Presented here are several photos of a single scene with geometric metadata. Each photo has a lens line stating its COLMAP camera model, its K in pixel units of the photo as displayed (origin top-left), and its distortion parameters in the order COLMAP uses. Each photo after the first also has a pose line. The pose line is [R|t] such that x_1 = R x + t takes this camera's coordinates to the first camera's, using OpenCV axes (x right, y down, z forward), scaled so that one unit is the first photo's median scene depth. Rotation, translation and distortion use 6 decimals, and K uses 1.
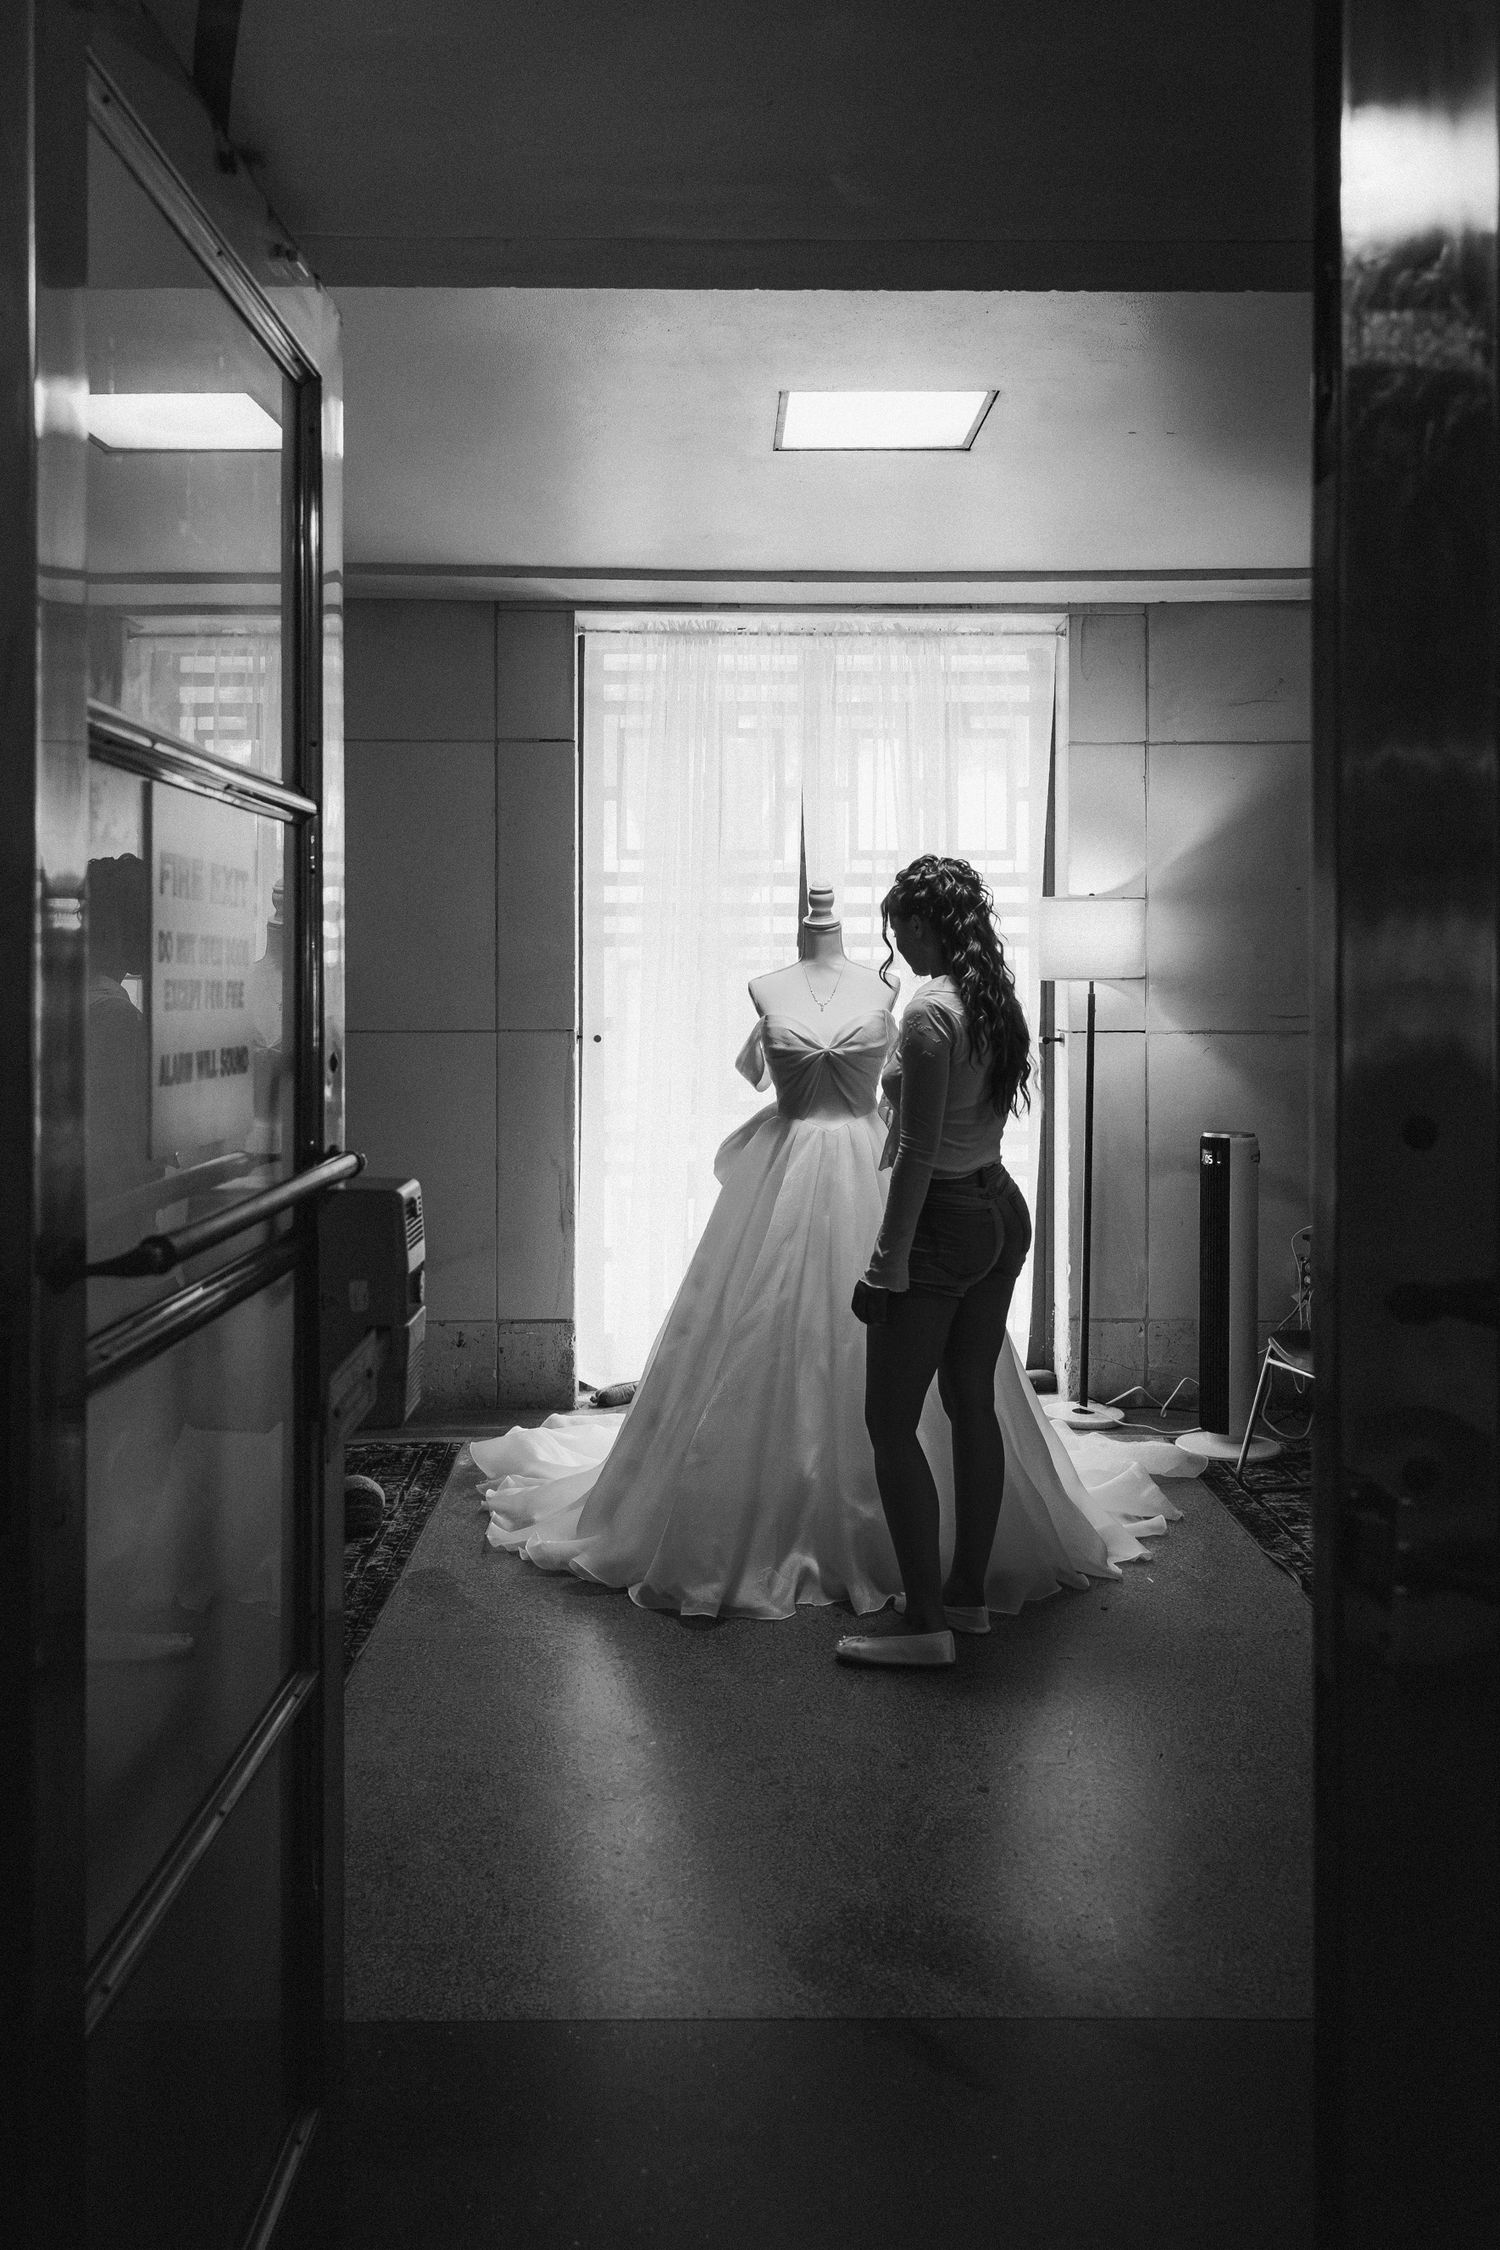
lens RADIAL K [[1760.6, 0, 733.9], [0, 1760.6, 1110.7], [0, 0, 1]] dist [-0.004049, -0.003101]
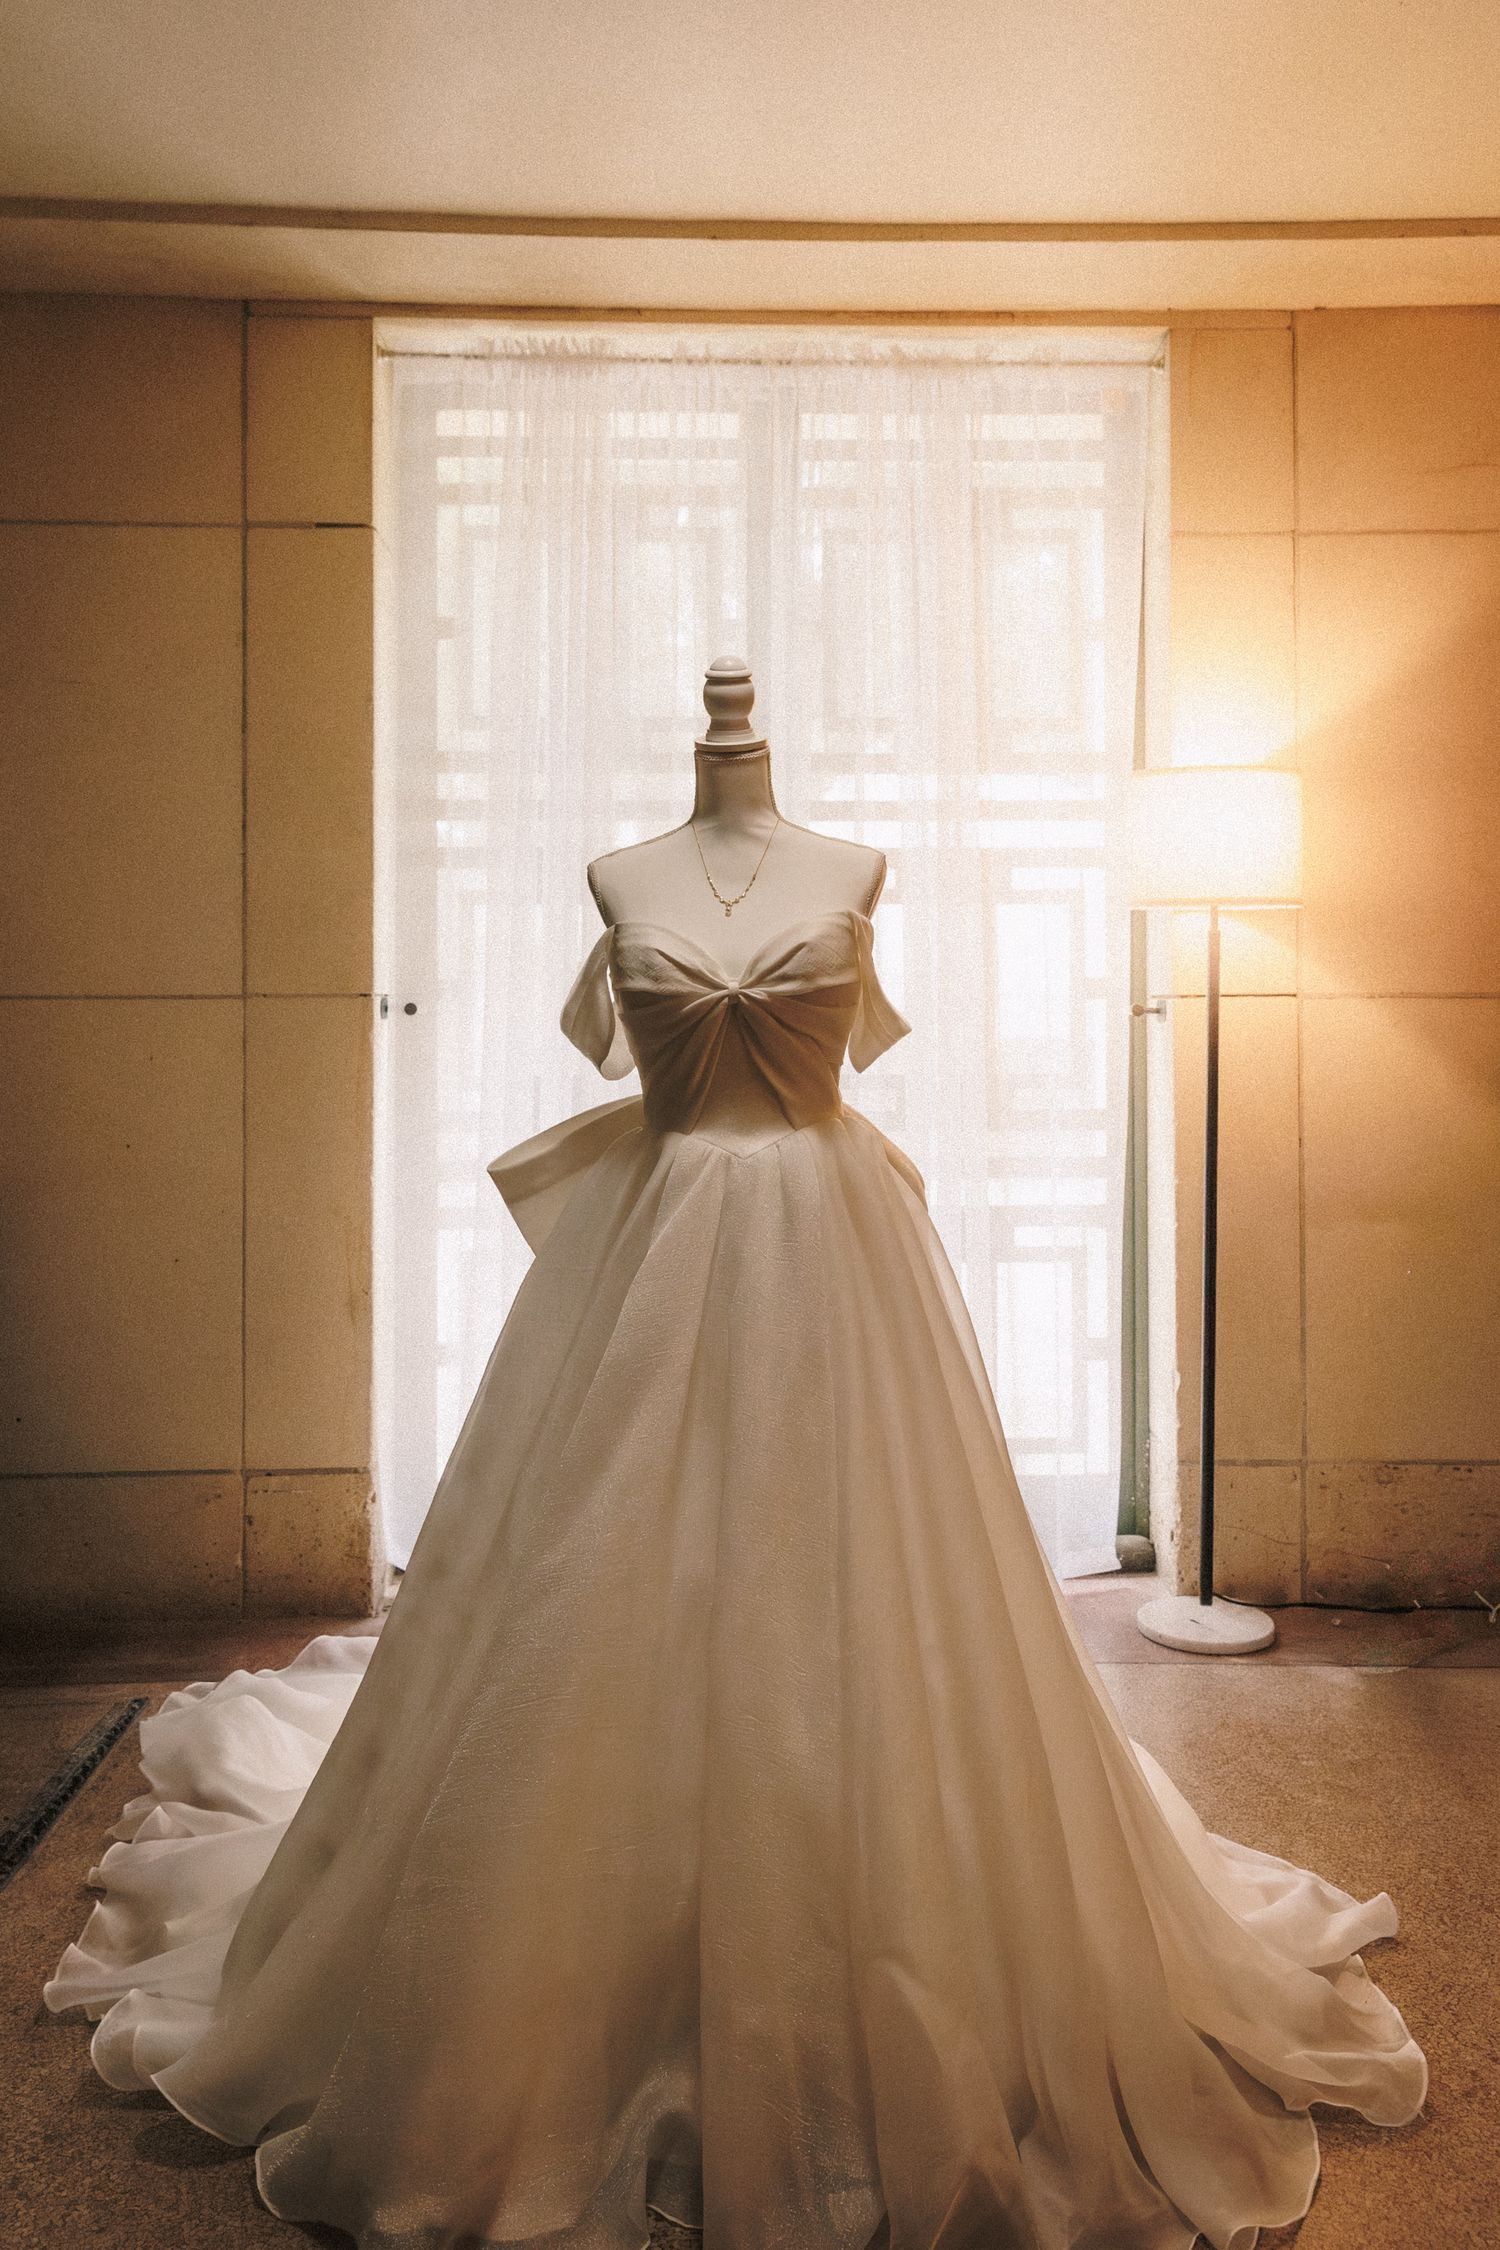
lens RADIAL K [[1760.6, 0, 773.5], [0, 1760.6, 1124.1], [0, 0, 1]] dist [-0.004049, -0.003101]
pose [[0.999980, -0.004131, 0.004883, 0.046634], [0.004177, 0.999946, -0.009516, 0.005748], [-0.004843, 0.009536, 0.999943, 0.388733]]
